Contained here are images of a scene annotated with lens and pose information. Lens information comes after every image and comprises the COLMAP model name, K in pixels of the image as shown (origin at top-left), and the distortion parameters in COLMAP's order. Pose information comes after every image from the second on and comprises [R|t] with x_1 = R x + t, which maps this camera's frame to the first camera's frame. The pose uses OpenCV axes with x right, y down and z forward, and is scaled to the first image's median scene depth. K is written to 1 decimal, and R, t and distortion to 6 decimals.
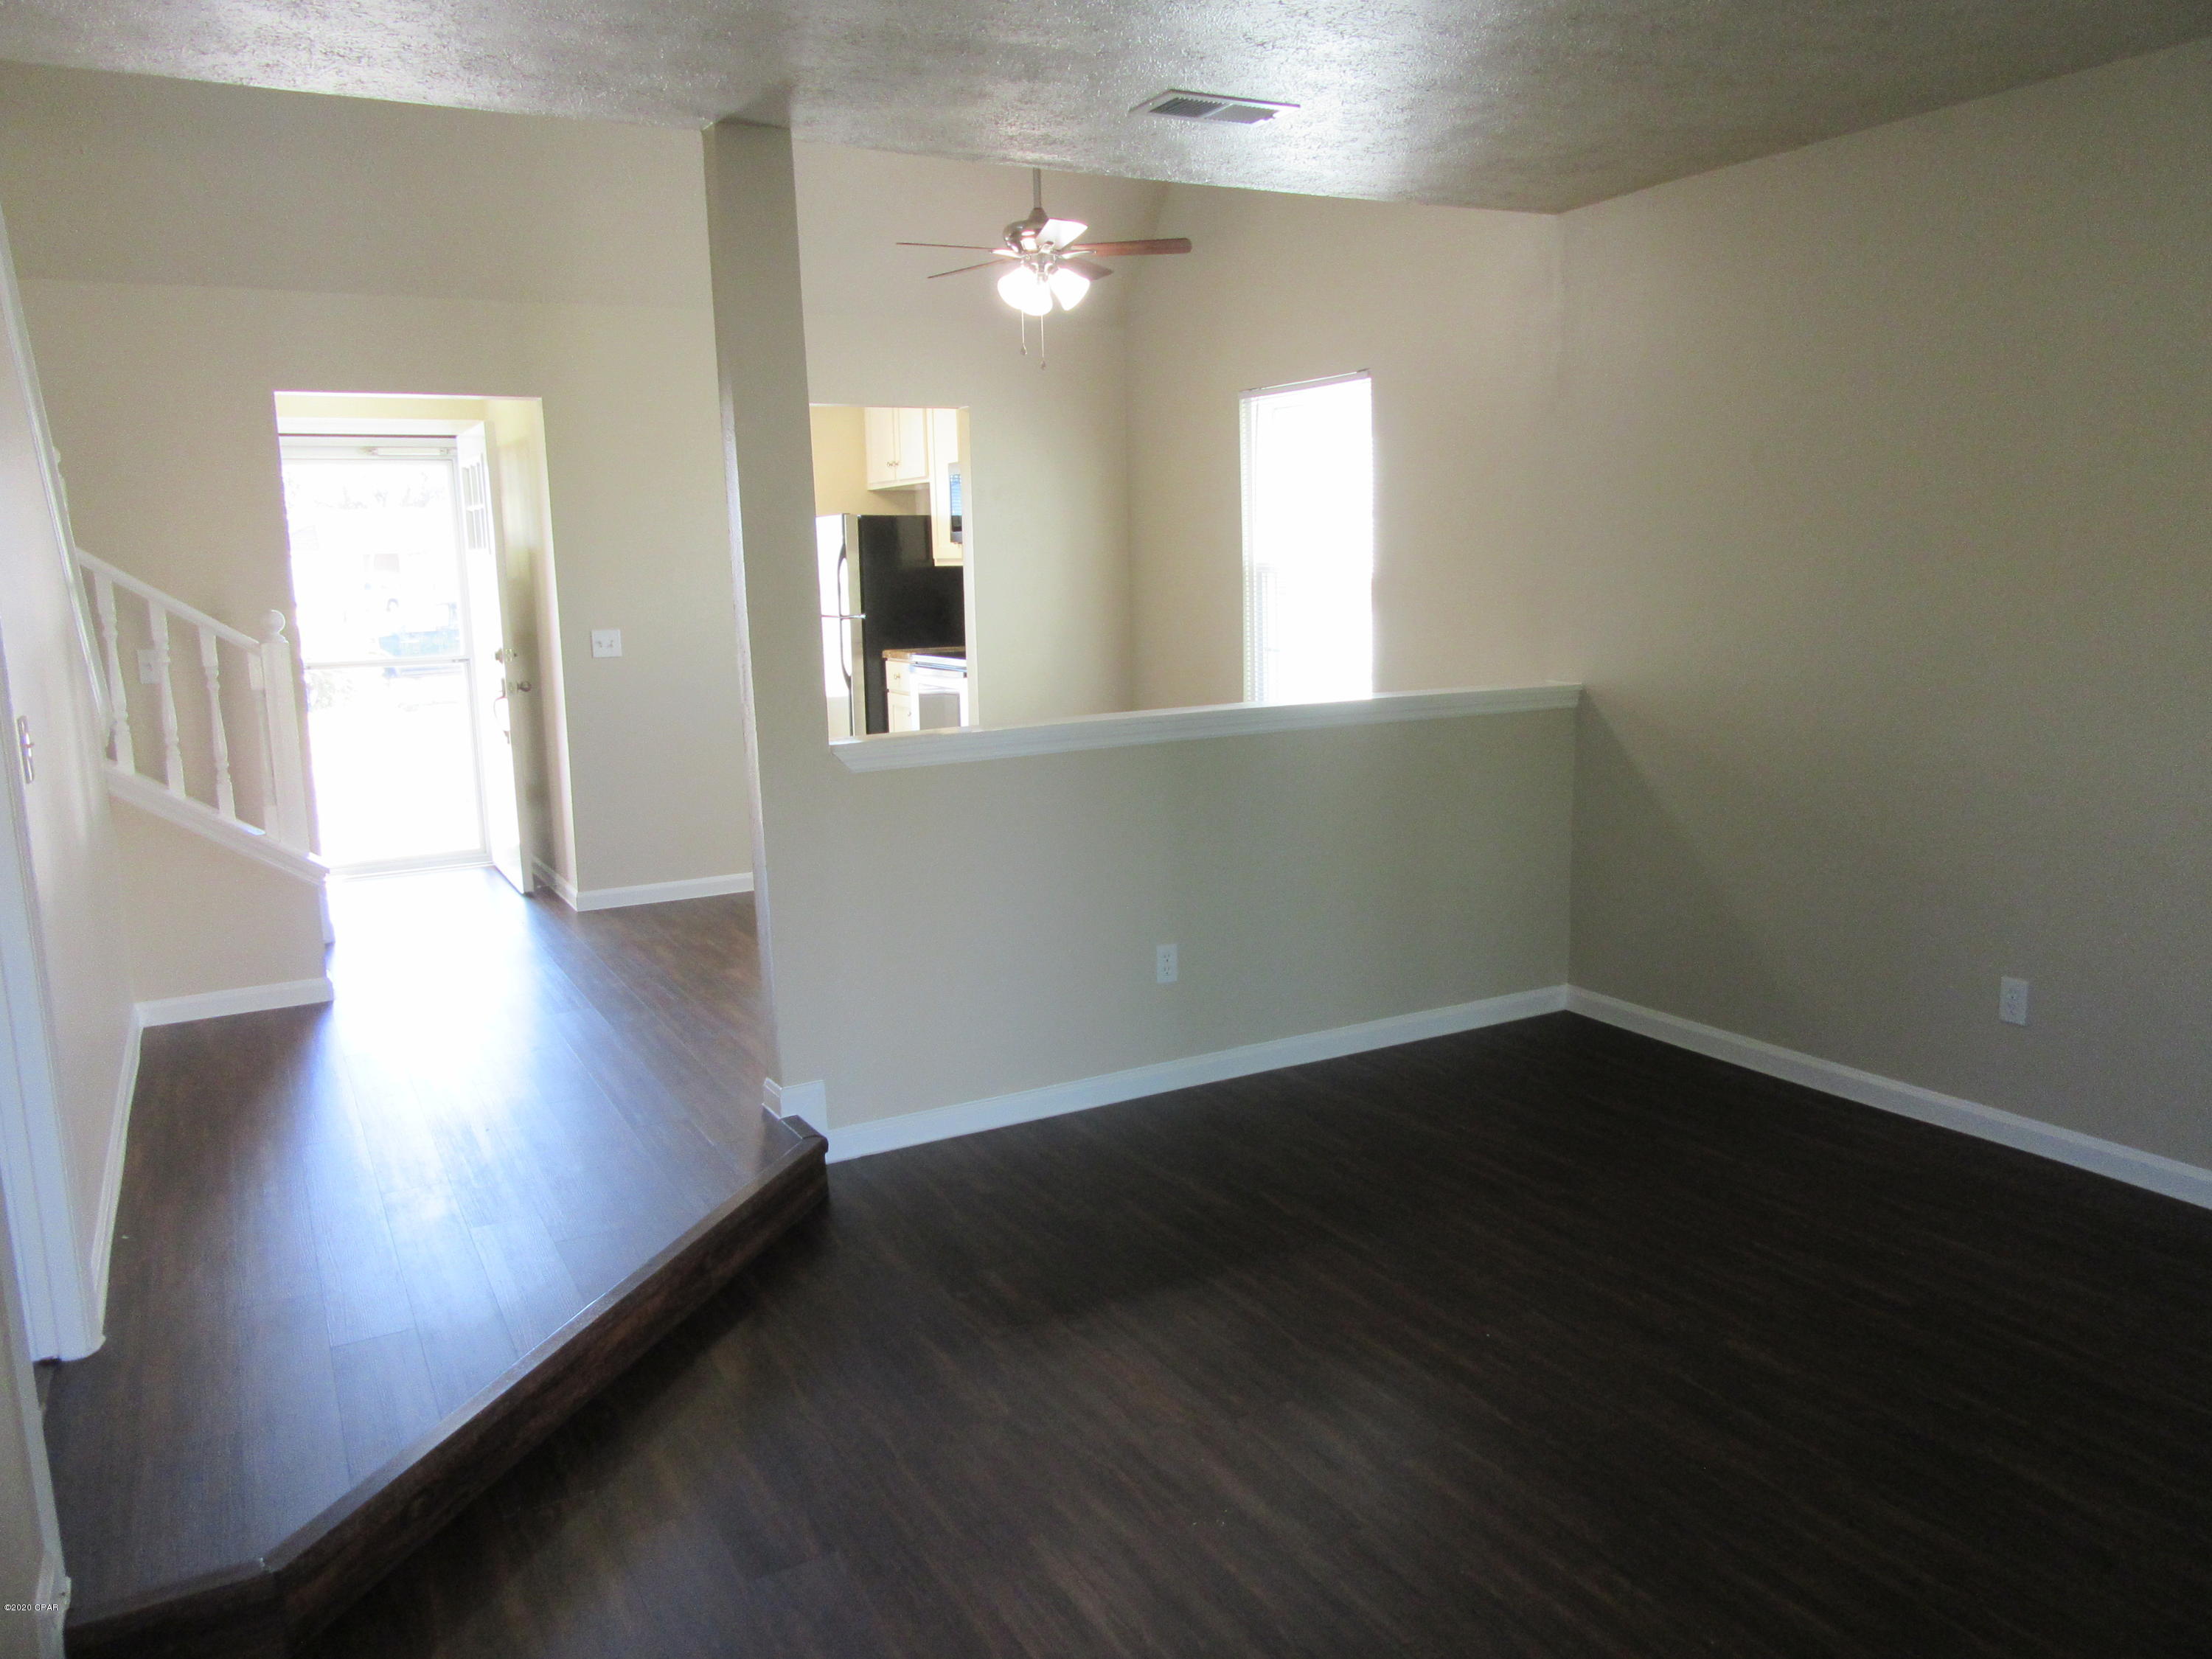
lens RADIAL K [[1635.4, 0, 1094.1], [0, 1635.4, 830.8], [0, 0, 1]] dist [0.005844, 0.002069]
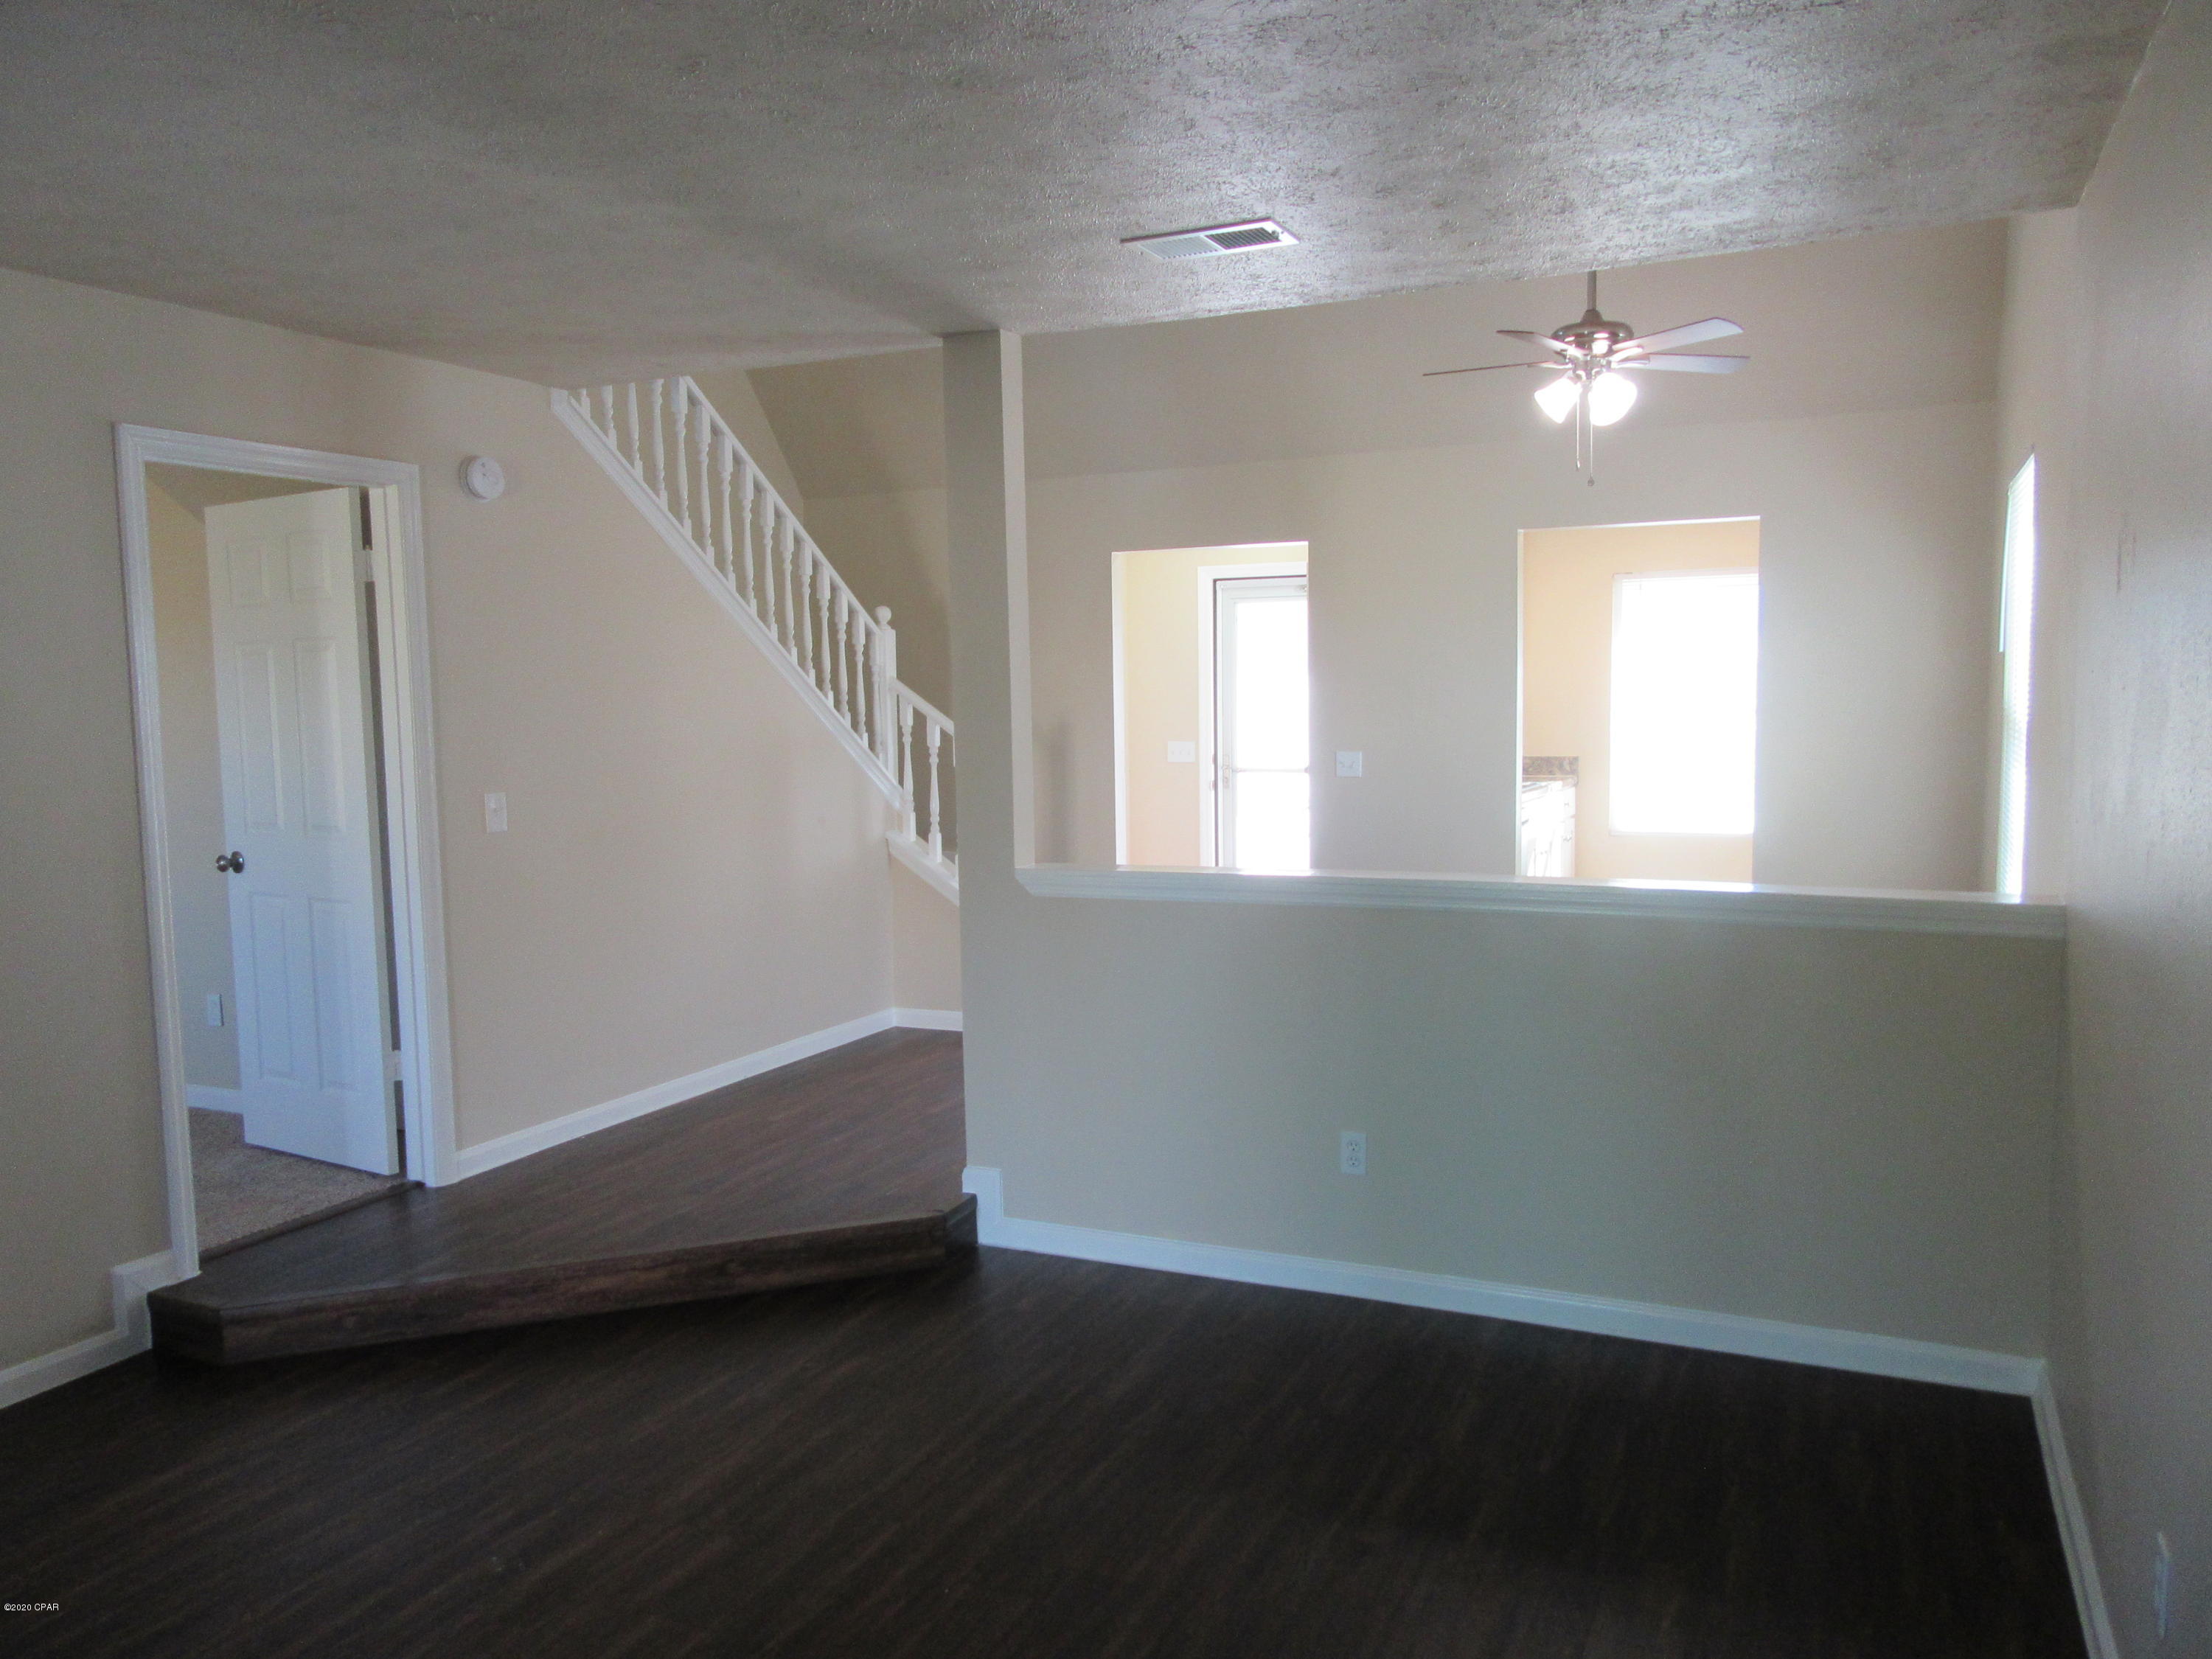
lens RADIAL K [[1635.4, 0, 1094.1], [0, 1635.4, 830.8], [0, 0, 1]] dist [0.005844, 0.002069]
pose [[0.592148, 0.086502, -0.801173, 0.691881], [-0.133411, 0.991025, 0.008396, -0.085962], [0.794709, 0.101913, 0.598374, 0.344276]]
